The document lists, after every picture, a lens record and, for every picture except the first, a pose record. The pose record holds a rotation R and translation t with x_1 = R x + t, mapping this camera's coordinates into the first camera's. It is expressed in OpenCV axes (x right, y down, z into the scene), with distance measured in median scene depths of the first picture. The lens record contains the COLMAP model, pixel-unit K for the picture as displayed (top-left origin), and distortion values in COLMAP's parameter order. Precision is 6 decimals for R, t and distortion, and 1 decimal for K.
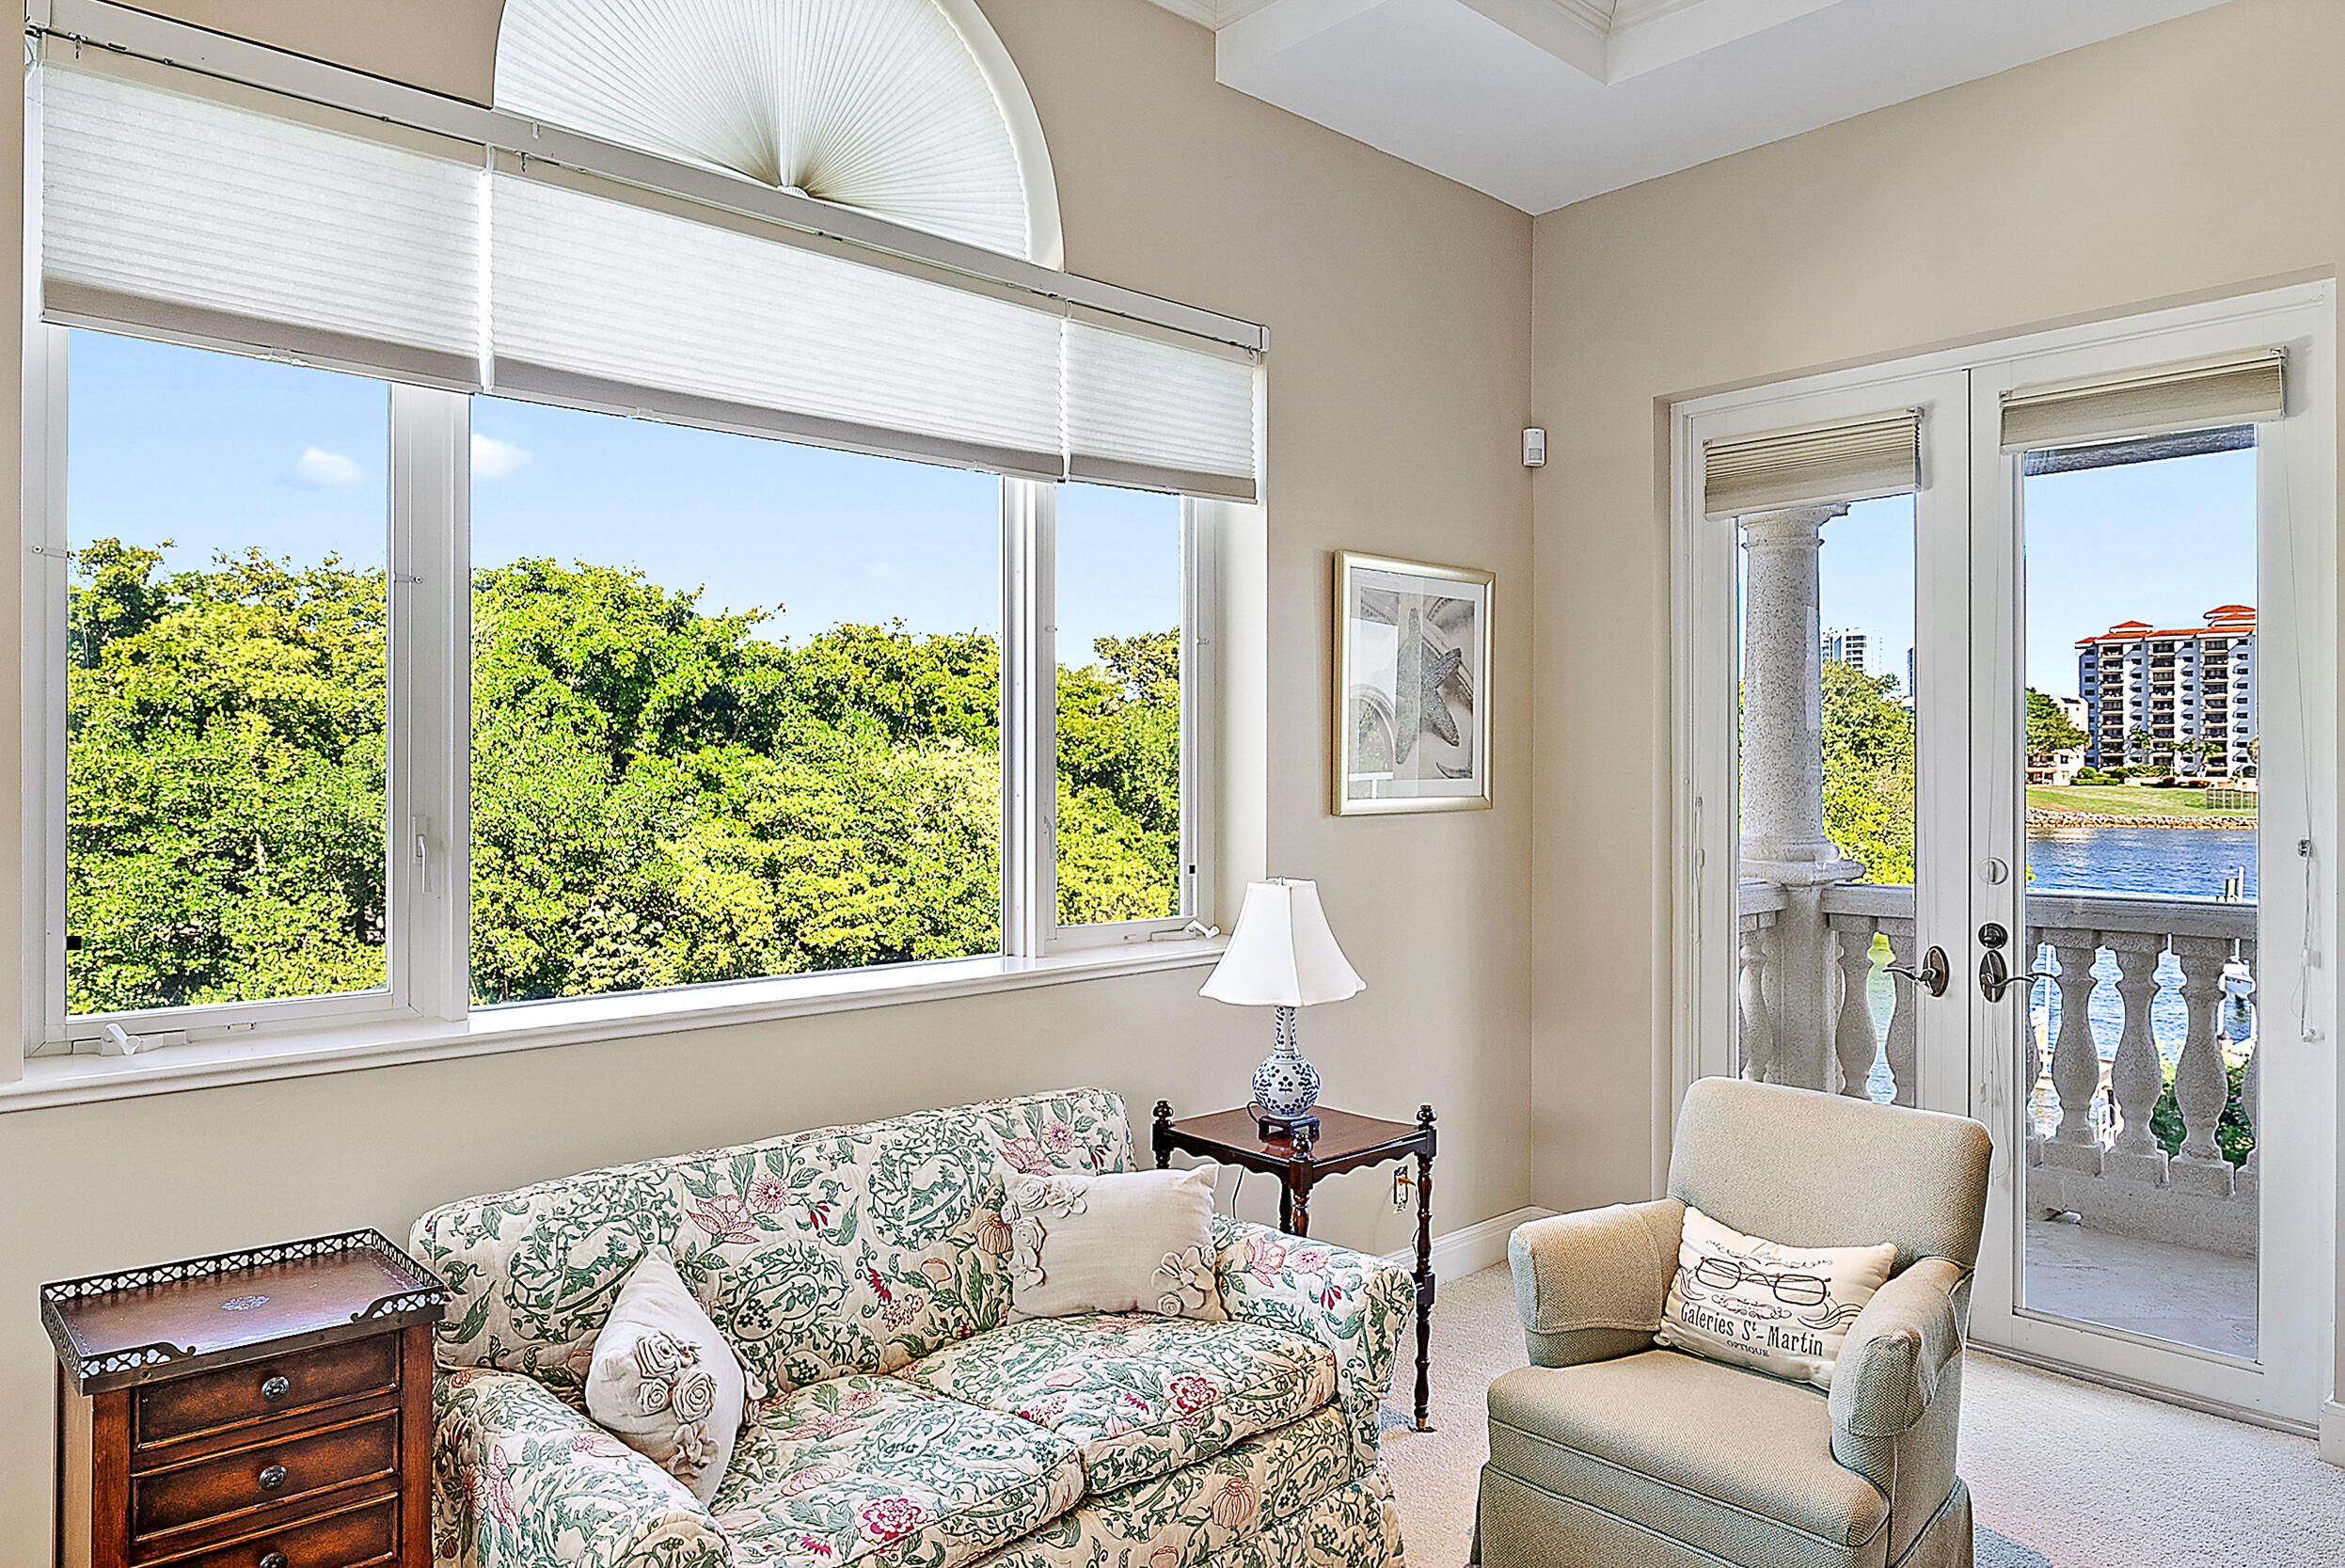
lens RADIAL K [[1527.1, 0, 1172.5], [0, 1527.1, 784.0], [0, 0, 1]] dist [-0.013704, -0.000724]
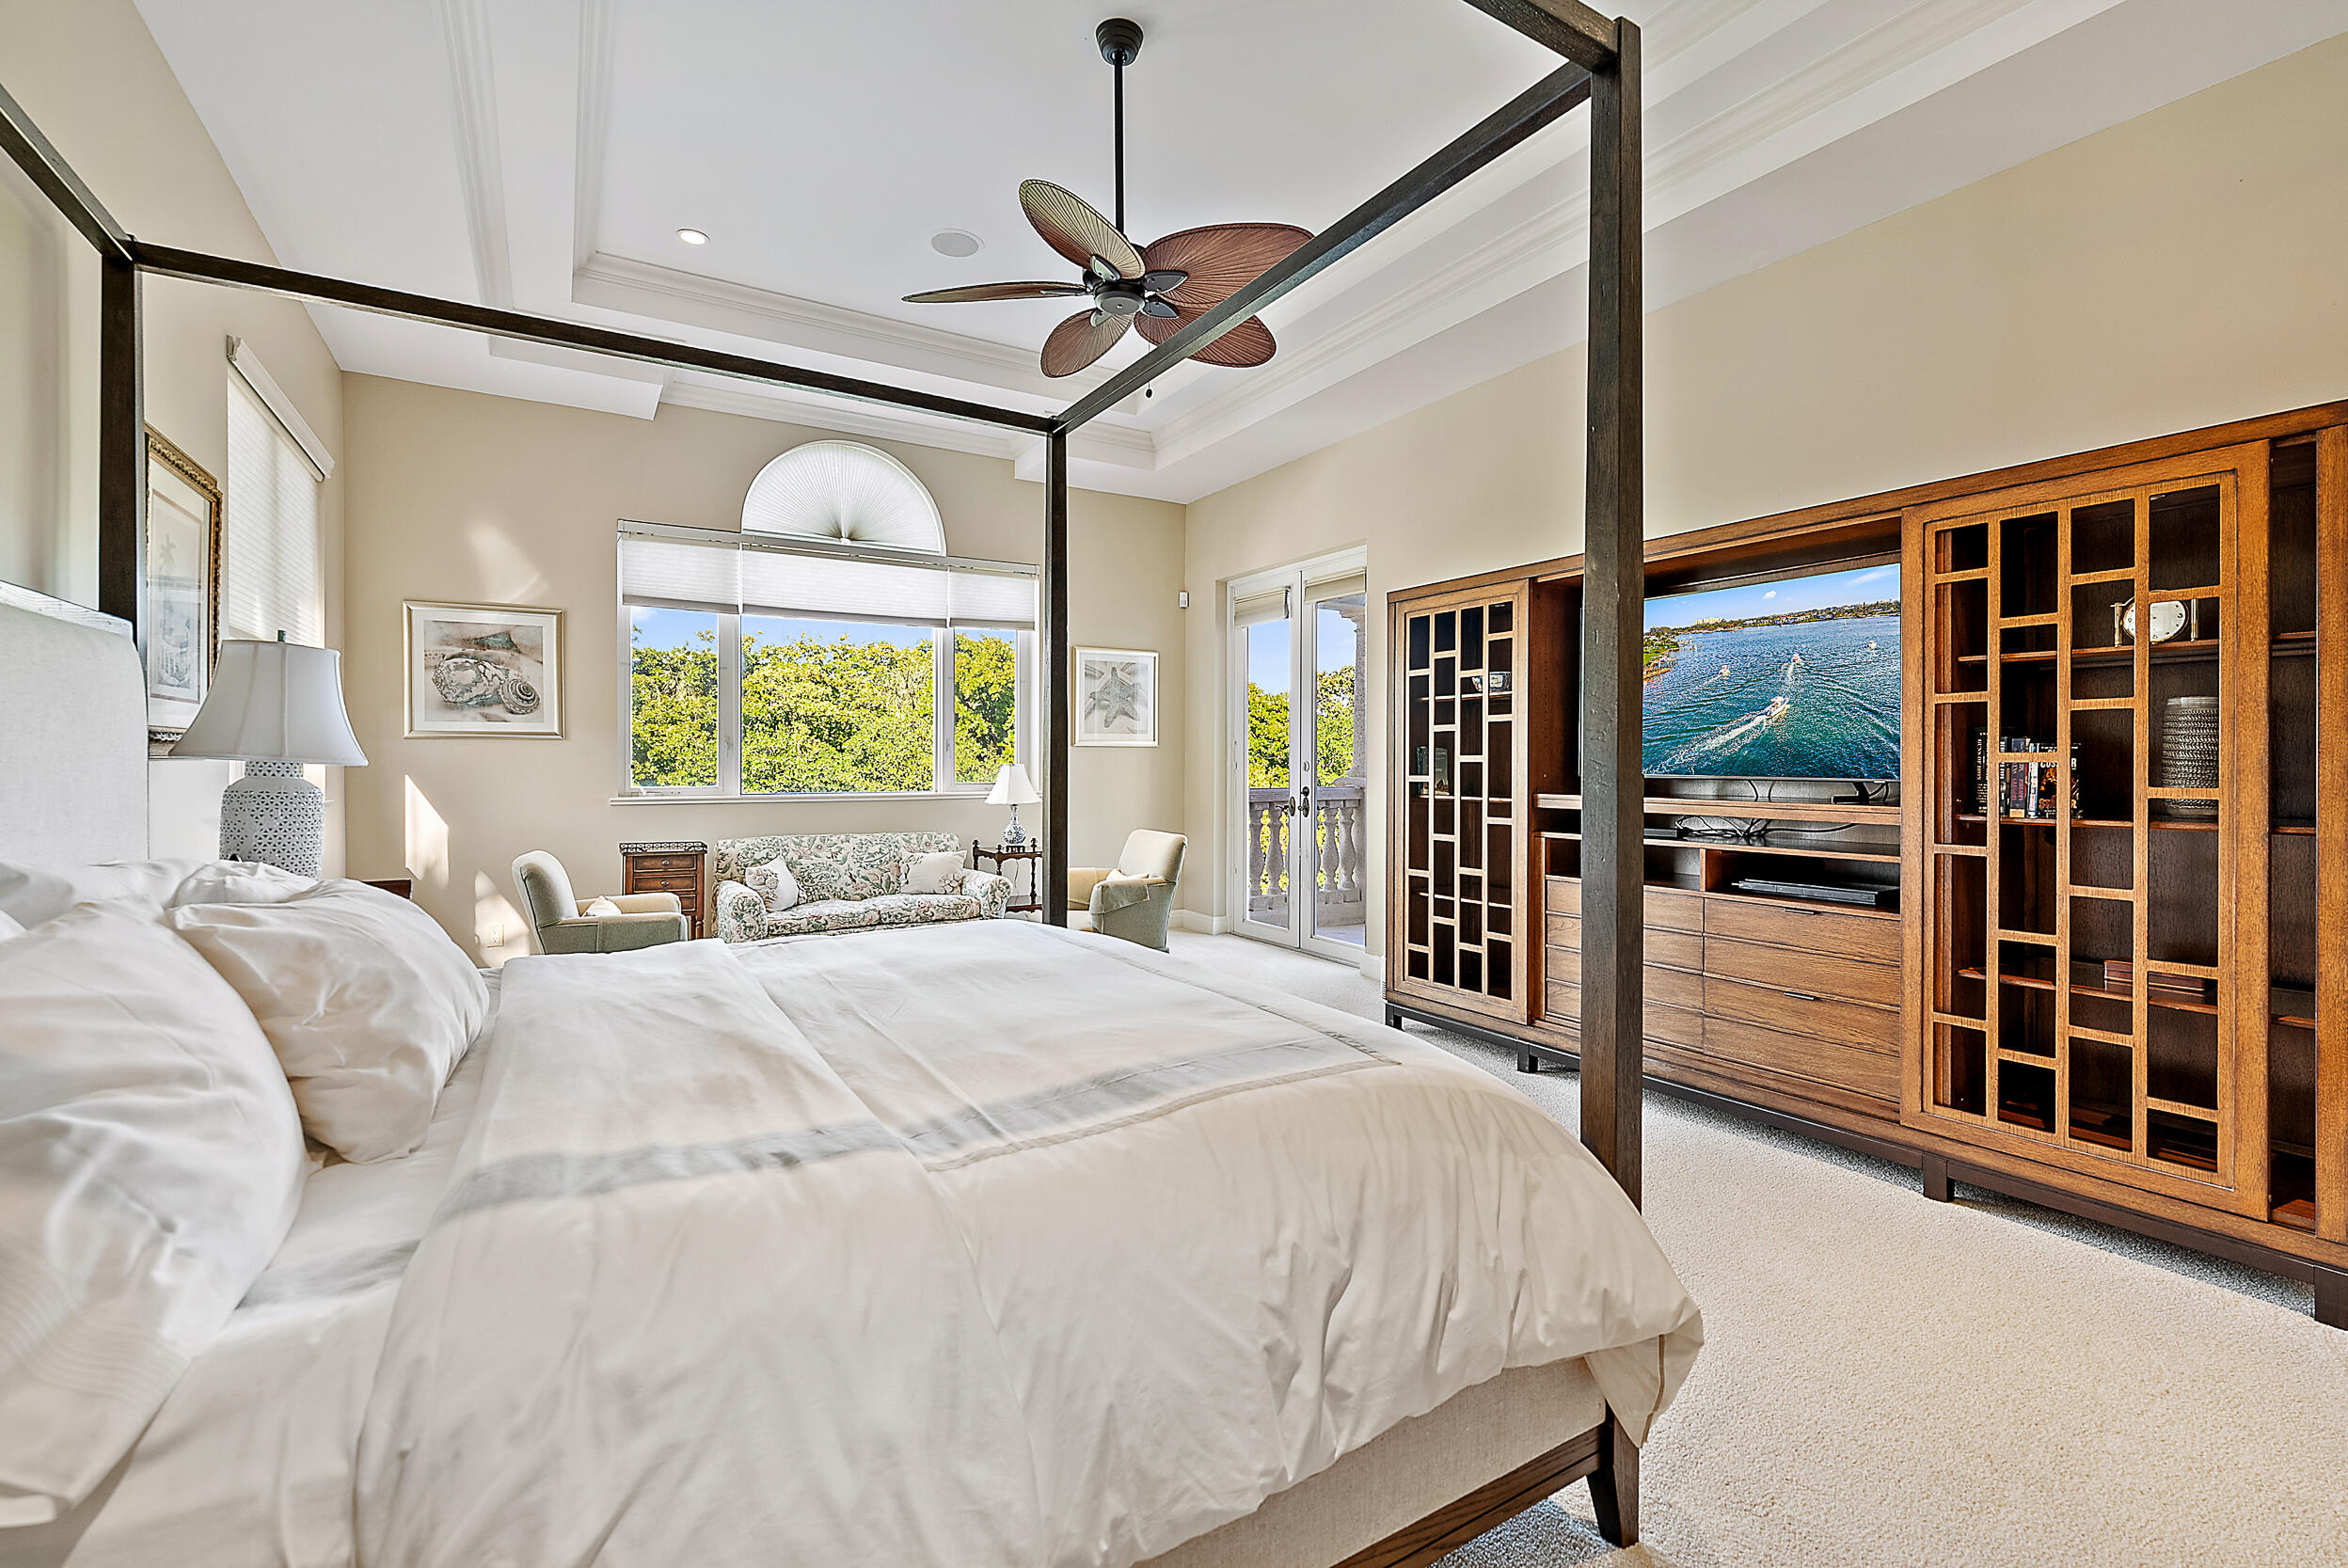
lens RADIAL K [[995.8, 0, 1171.6], [0, 995.8, 774.8], [0, 0, 1]] dist [0.001202, 0.000042]
pose [[0.979245, 0.006445, -0.202577, 0.579412], [-0.005525, 0.999972, 0.005109, 0.056248], [0.202604, -0.003884, 0.979253, -0.613551]]
